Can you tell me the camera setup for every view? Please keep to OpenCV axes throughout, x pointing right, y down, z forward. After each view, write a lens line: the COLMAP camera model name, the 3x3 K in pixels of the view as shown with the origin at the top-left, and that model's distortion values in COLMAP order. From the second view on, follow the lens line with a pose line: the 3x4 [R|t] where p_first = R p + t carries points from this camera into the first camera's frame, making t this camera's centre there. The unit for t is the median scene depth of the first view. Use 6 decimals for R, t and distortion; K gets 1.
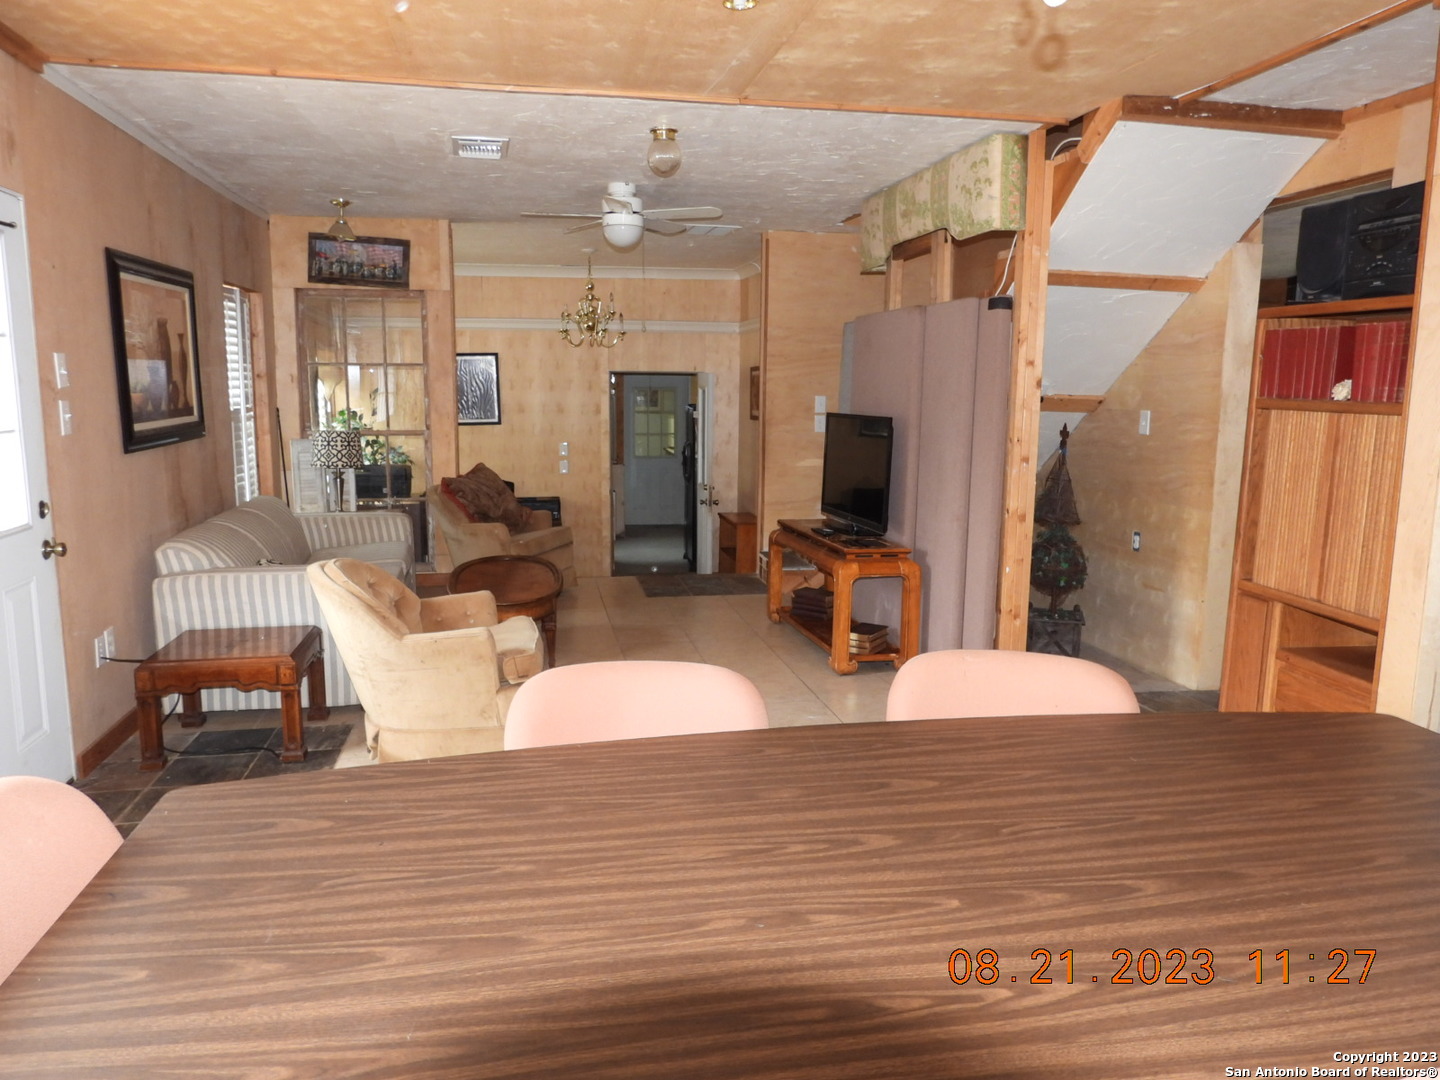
lens RADIAL K [[1020.2, 0, 720.0], [0, 1020.2, 540.0], [0, 0, 1]] dist [-0.010968, -0.005756]
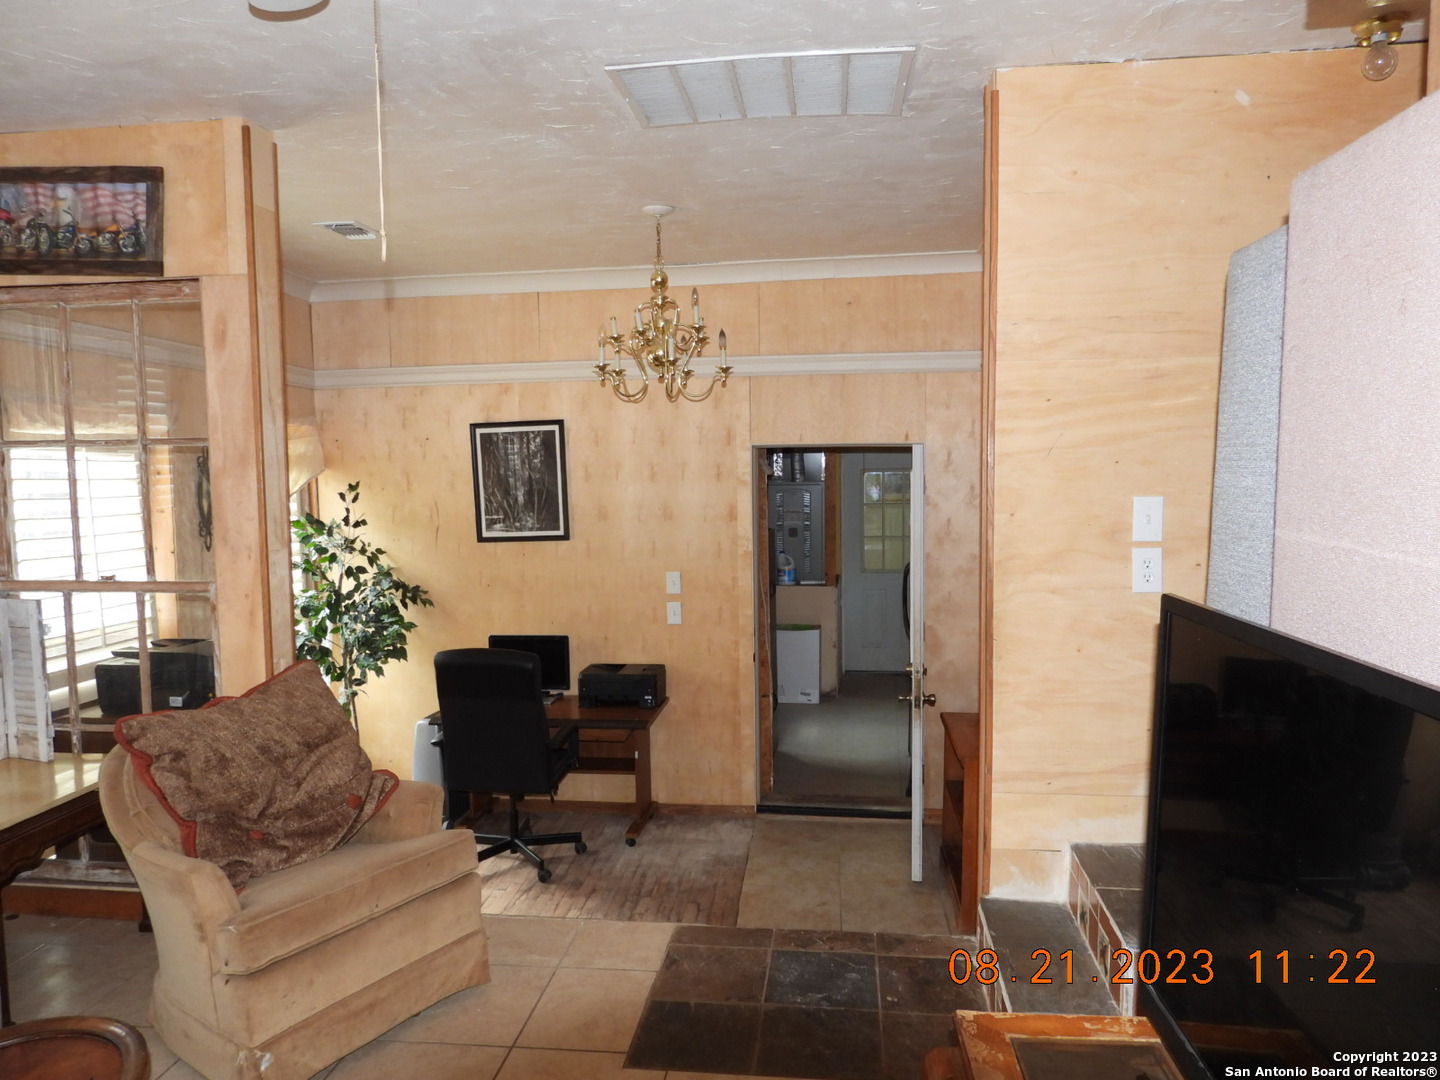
lens RADIAL K [[1049.7, 0, 720.0], [0, 1049.7, 540.0], [0, 0, 1]] dist [0.006786, 0.001442]
pose [[0.954587, 0.002966, -0.297917, 0.062937], [-0.025588, 0.997072, -0.072062, -0.093226], [0.296830, 0.076413, 0.951868, 0.581328]]
